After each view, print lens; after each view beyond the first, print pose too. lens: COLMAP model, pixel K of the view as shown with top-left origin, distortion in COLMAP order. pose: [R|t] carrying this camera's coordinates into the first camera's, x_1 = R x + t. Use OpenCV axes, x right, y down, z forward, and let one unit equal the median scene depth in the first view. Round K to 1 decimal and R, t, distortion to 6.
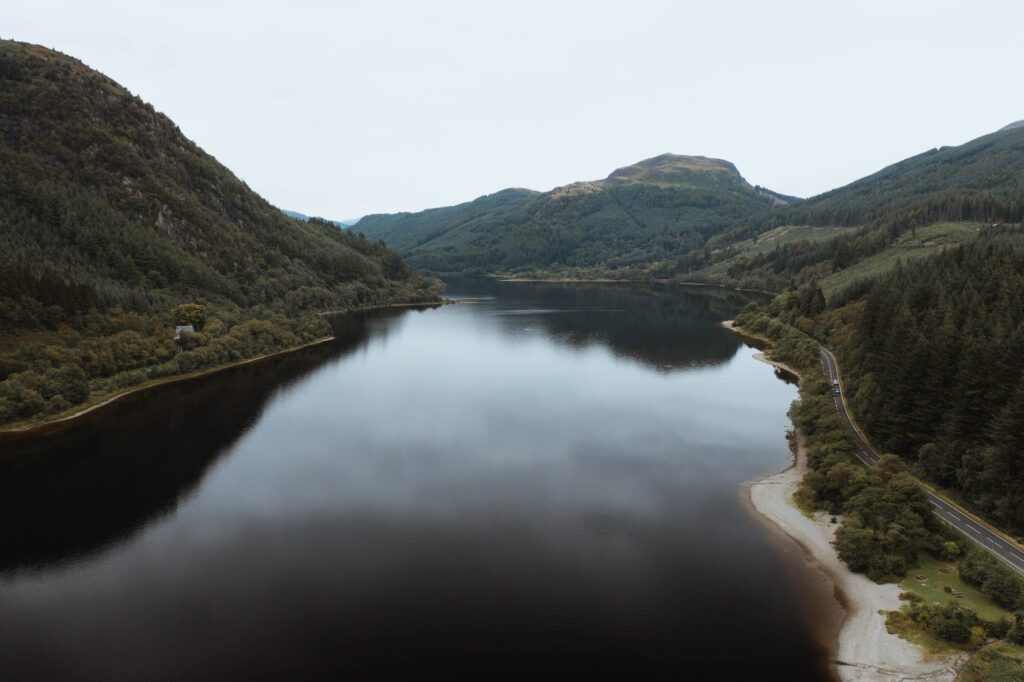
lens RADIAL K [[810.6, 0, 514.5], [0, 810.6, 341.0], [0, 0, 1]] dist [0.008192, -0.012141]
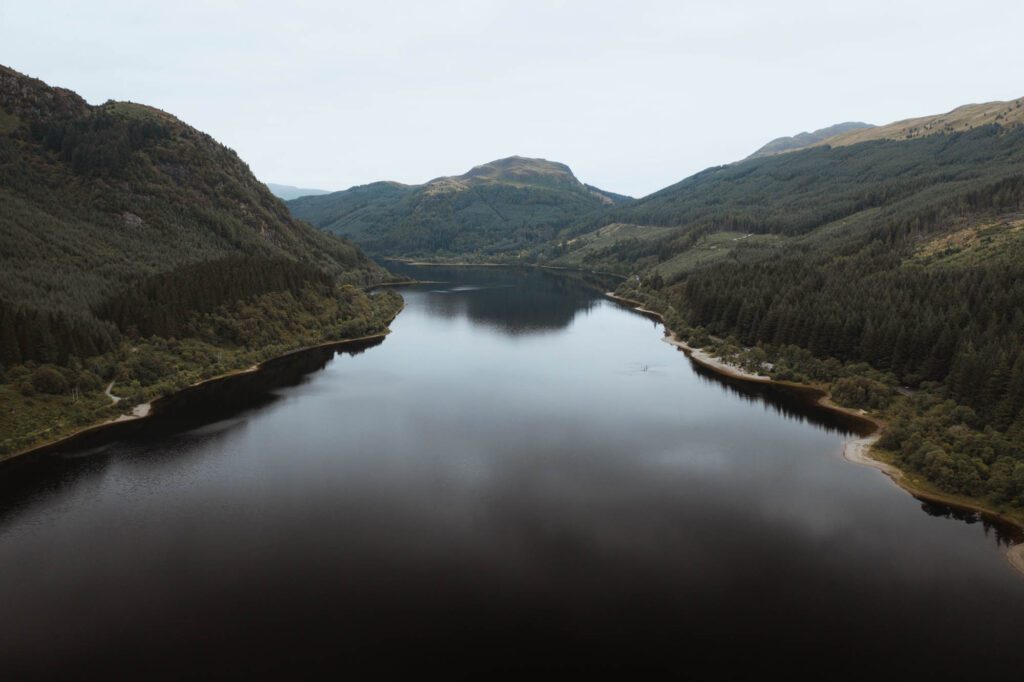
lens RADIAL K [[796.1, 0, 507.3], [0, 796.1, 340.4], [0, 0, 1]] dist [-0.010505, -0.005782]
pose [[0.977321, -0.017436, 0.211046, -0.110274], [0.011203, 0.999466, 0.030694, 0.007996], [-0.211468, -0.027634, 0.976994, -0.224812]]
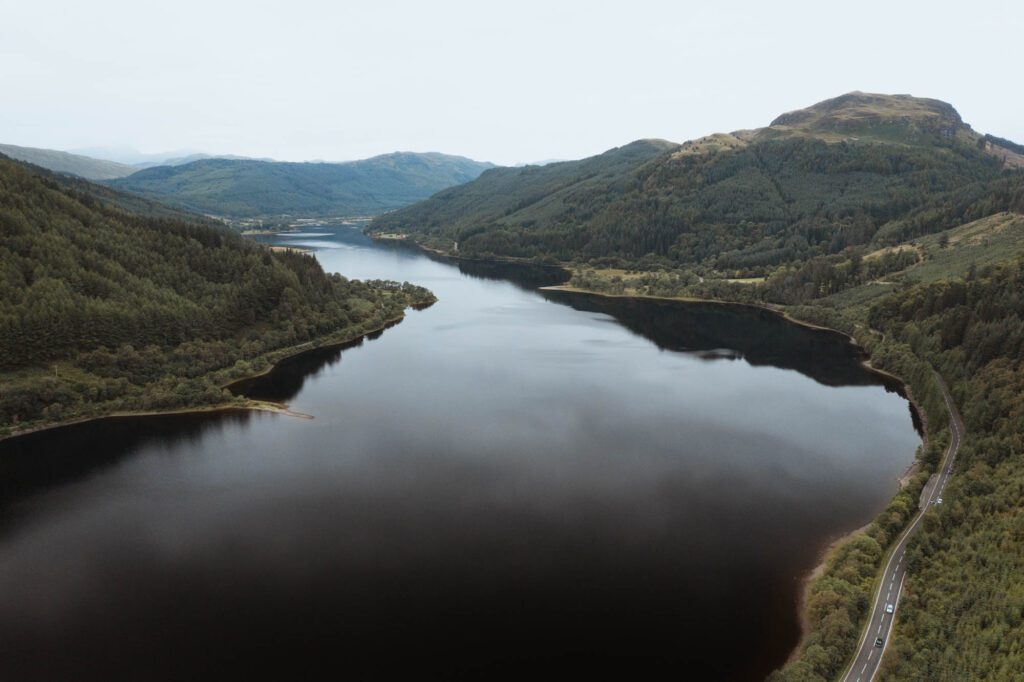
lens RADIAL K [[824.5, 0, 513.0], [0, 824.5, 341.4], [0, 0, 1]] dist [0.013290, 0.006936]
pose [[0.970835, 0.056561, -0.232980, 0.106429], [-0.040422, 0.996477, 0.073477, -0.067112], [0.236315, -0.061917, 0.969702, 0.255241]]
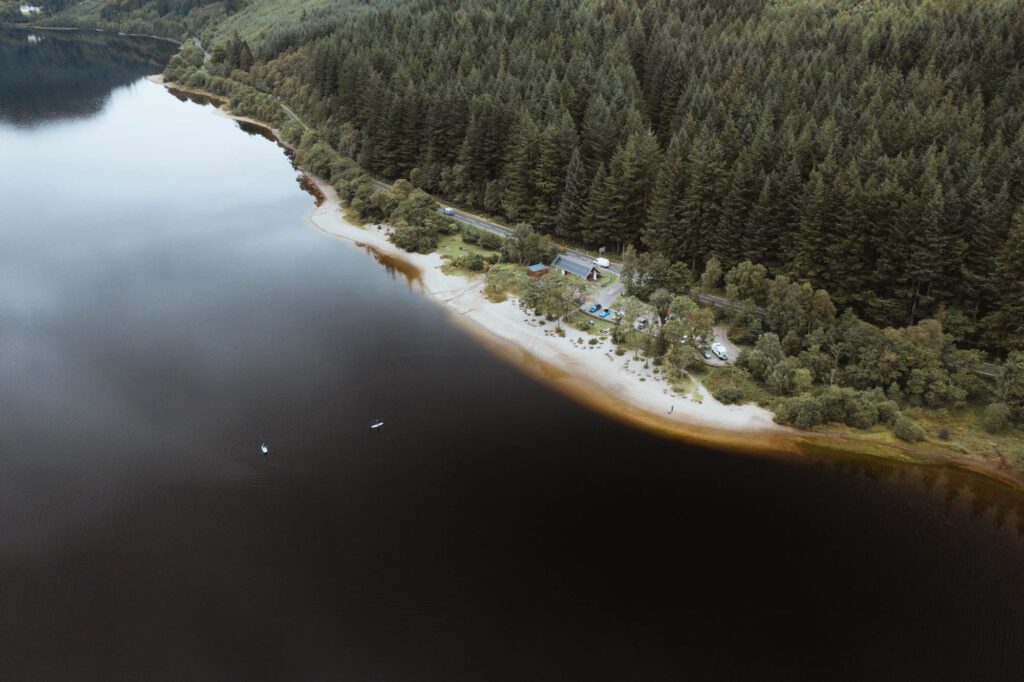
lens RADIAL K [[810.6, 0, 507.4], [0, 810.6, 337.6], [0, 0, 1]] dist [0.008192, -0.012141]
pose [[0.743851, -0.274271, 0.609476, -0.038619], [0.075210, 0.940477, 0.331432, -0.006890], [-0.664100, -0.200697, 0.720203, -0.028890]]
